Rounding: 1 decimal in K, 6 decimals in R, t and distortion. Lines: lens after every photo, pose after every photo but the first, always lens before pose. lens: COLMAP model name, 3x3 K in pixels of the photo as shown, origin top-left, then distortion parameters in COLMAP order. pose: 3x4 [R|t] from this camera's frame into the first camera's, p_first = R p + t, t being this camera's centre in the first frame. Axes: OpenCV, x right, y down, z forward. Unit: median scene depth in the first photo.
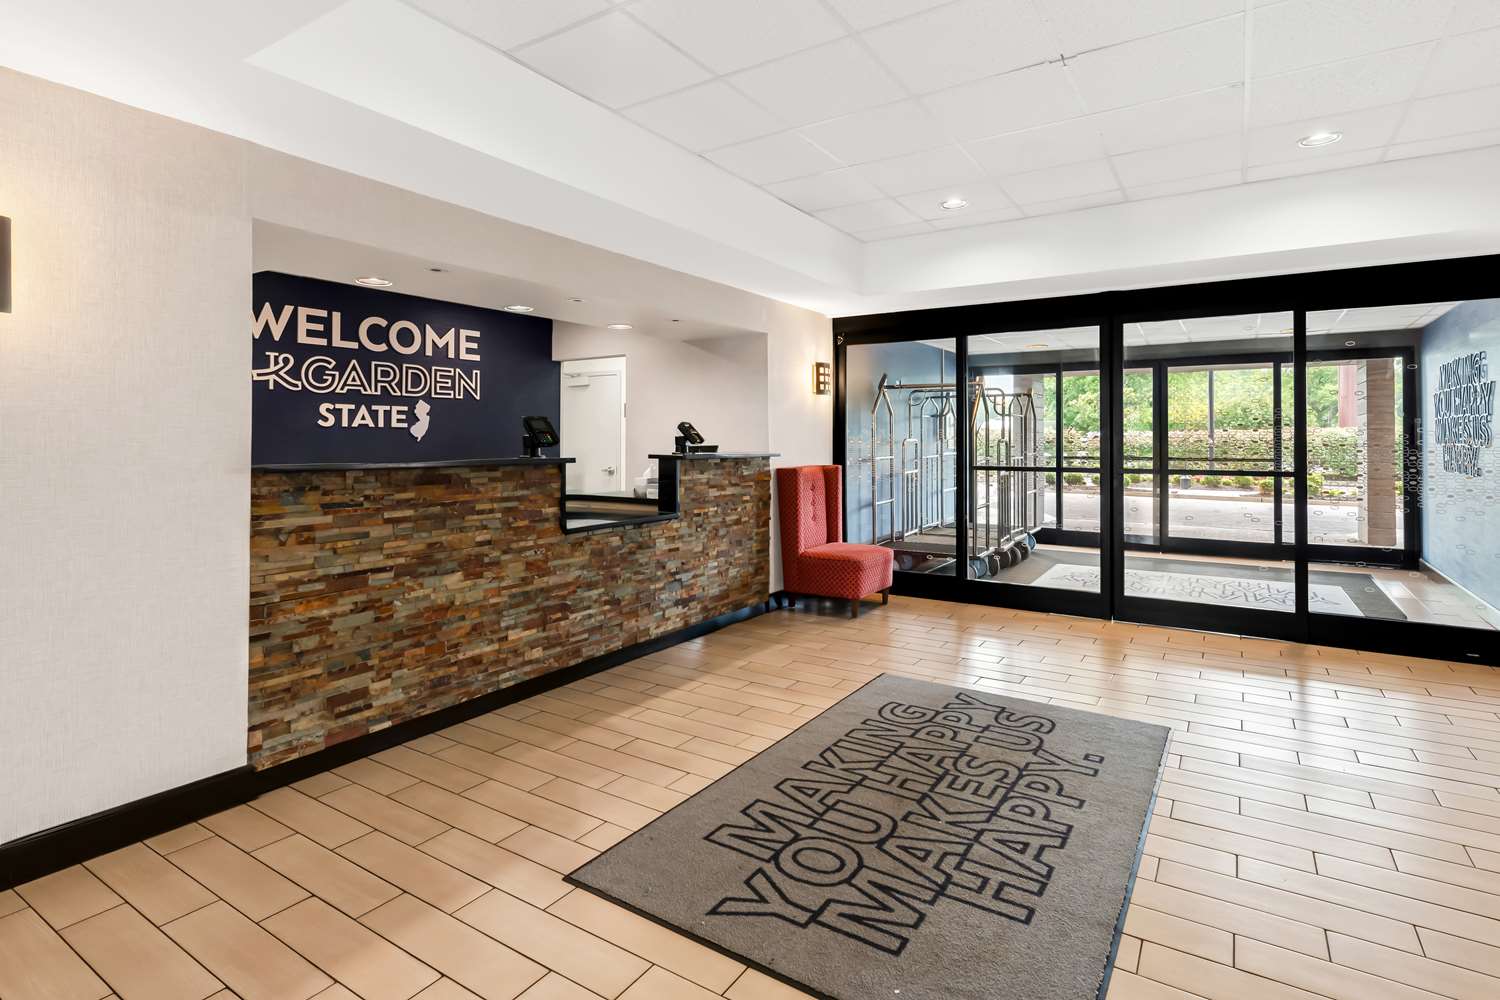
lens RADIAL K [[755.6, 0, 750.1], [0, 755.6, 436.5], [0, 0, 1]] dist [0.001429, 0.000482]
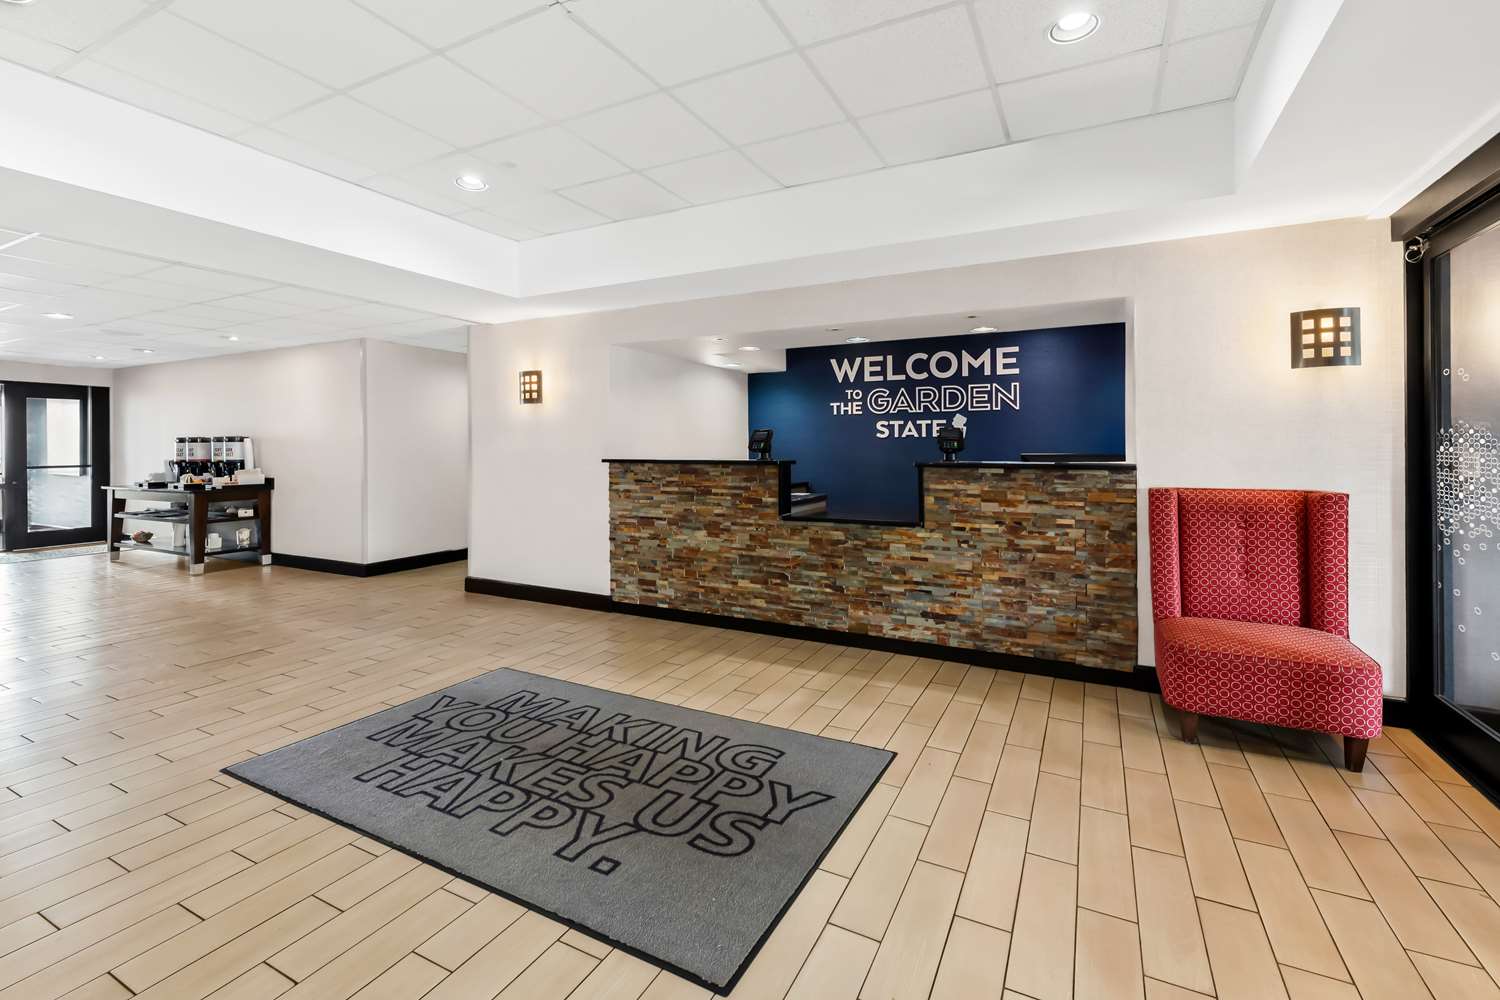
lens RADIAL K [[659.8, 0, 750.5], [0, 659.8, 456.1], [0, 0, 1]] dist [-0.000160, -0.000365]
pose [[0.097818, 0.013264, -0.995116, 0.948395], [0.005197, 0.999891, 0.013838, 0.005086], [0.995191, -0.006525, 0.097738, 0.915136]]
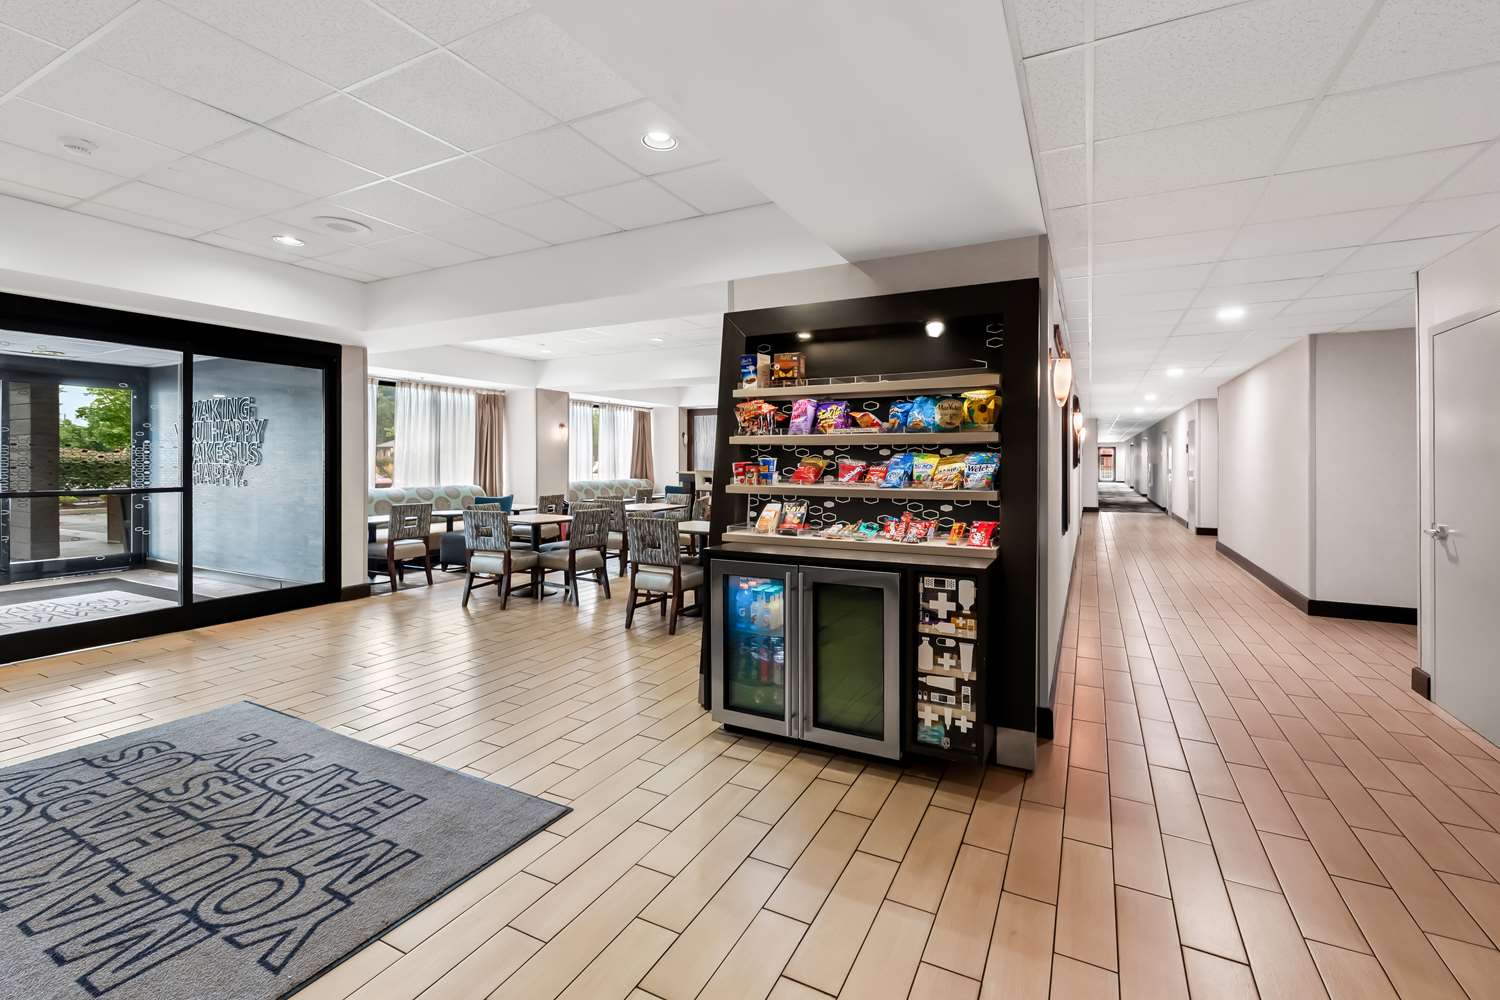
lens RADIAL K [[659.8, 0, 750.5], [0, 659.8, 456.1], [0, 0, 1]] dist [-0.000160, -0.000365]
pose [[-0.094753, 0.004995, 0.995488, -0.522620], [-0.005312, 0.999971, -0.005524, -0.000855], [-0.995487, -0.005811, -0.094724, 0.285701]]
